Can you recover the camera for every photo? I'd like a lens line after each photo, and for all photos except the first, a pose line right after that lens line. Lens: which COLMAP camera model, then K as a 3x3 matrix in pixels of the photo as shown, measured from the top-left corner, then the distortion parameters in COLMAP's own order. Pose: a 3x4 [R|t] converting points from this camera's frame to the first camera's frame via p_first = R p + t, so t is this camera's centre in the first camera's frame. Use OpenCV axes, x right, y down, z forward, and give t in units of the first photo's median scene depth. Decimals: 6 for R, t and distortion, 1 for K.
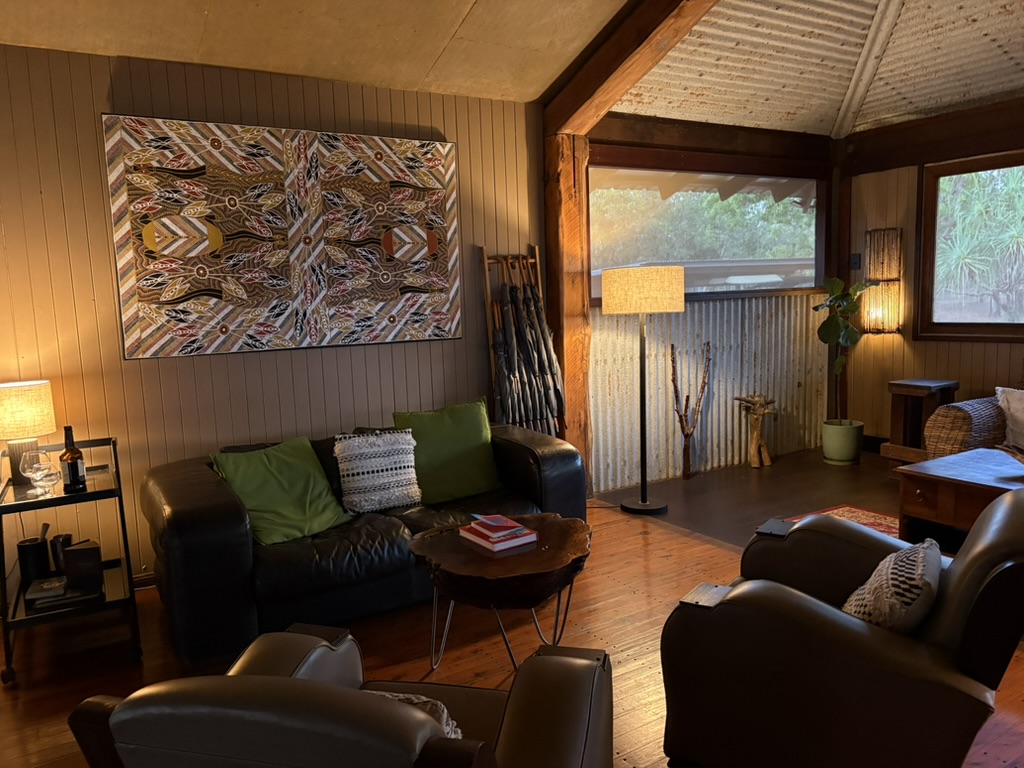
lens RADIAL K [[761.8, 0, 511.6], [0, 761.8, 386.6], [0, 0, 1]] dist [0.015264, -0.000277]
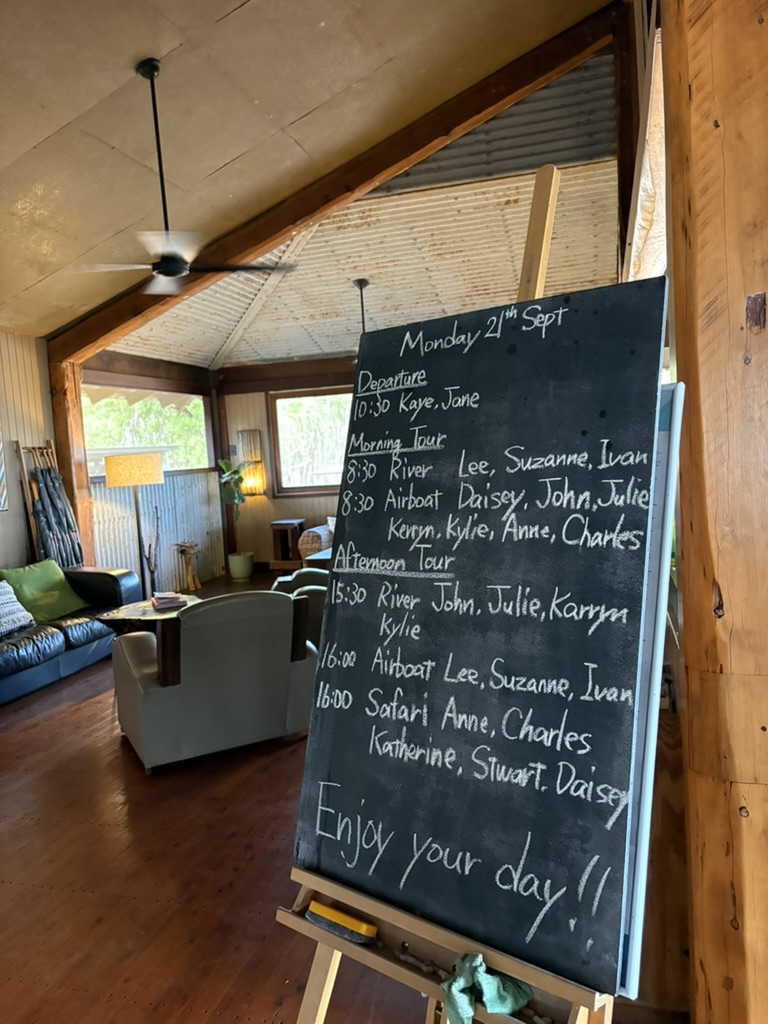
lens RADIAL K [[761.8, 0, 384.4], [0, 761.8, 513.3], [0, 0, 1]] dist [0.015264, -0.000277]
pose [[0.736692, -0.061106, 0.673462, -0.411530], [0.114725, 0.992766, -0.035420, 0.057253], [-0.666425, 0.103356, 0.738373, -0.358432]]
